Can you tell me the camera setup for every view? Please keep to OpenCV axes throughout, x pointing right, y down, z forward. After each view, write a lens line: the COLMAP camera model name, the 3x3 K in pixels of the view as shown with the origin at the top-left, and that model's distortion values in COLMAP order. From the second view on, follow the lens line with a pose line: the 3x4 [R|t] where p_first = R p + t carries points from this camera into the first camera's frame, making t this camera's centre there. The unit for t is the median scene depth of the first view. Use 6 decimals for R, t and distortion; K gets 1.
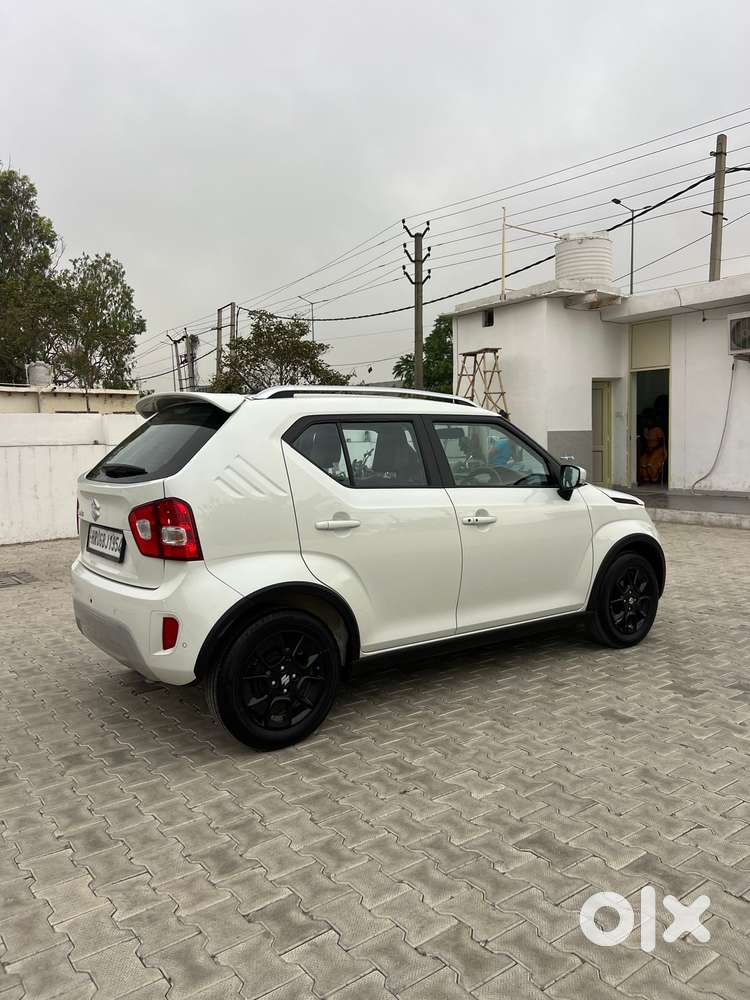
lens RADIAL K [[752.5, 0, 377.6], [0, 752.5, 498.2], [0, 0, 1]] dist [0.041017, -0.041160]
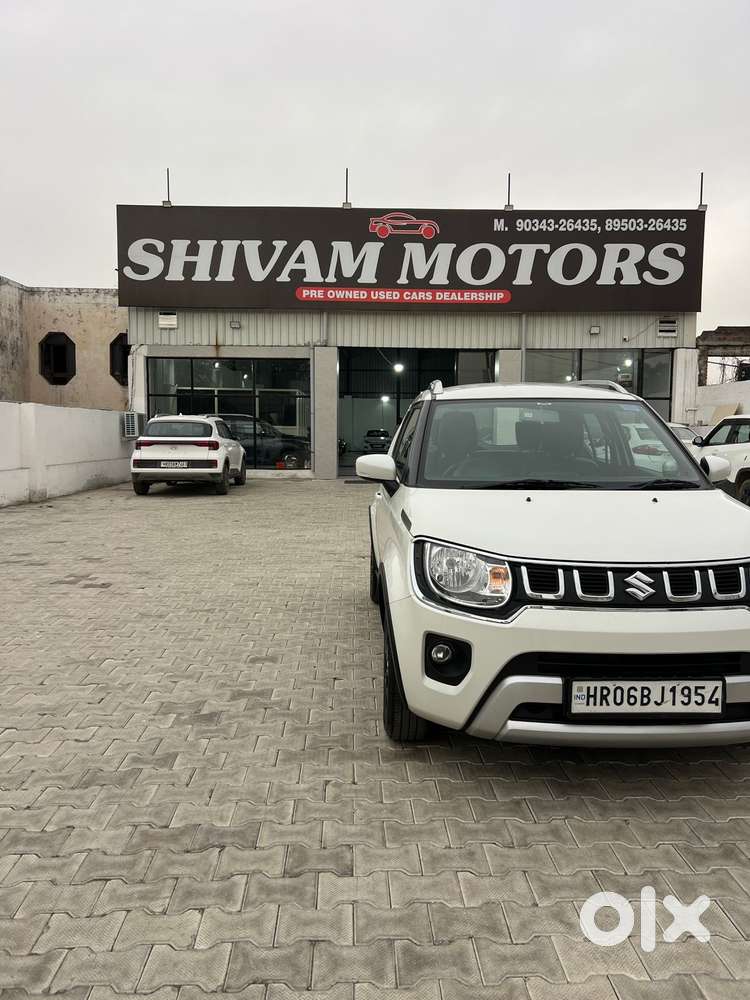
lens RADIAL K [[751.1, 0, 377.9], [0, 751.1, 493.6], [0, 0, 1]] dist [0.048931, -0.053562]
pose [[-0.569316, 0.078293, -0.818382, 1.106254], [-0.061736, 0.988573, 0.137522, -0.135092], [0.819798, 0.128817, -0.557977, 1.692075]]
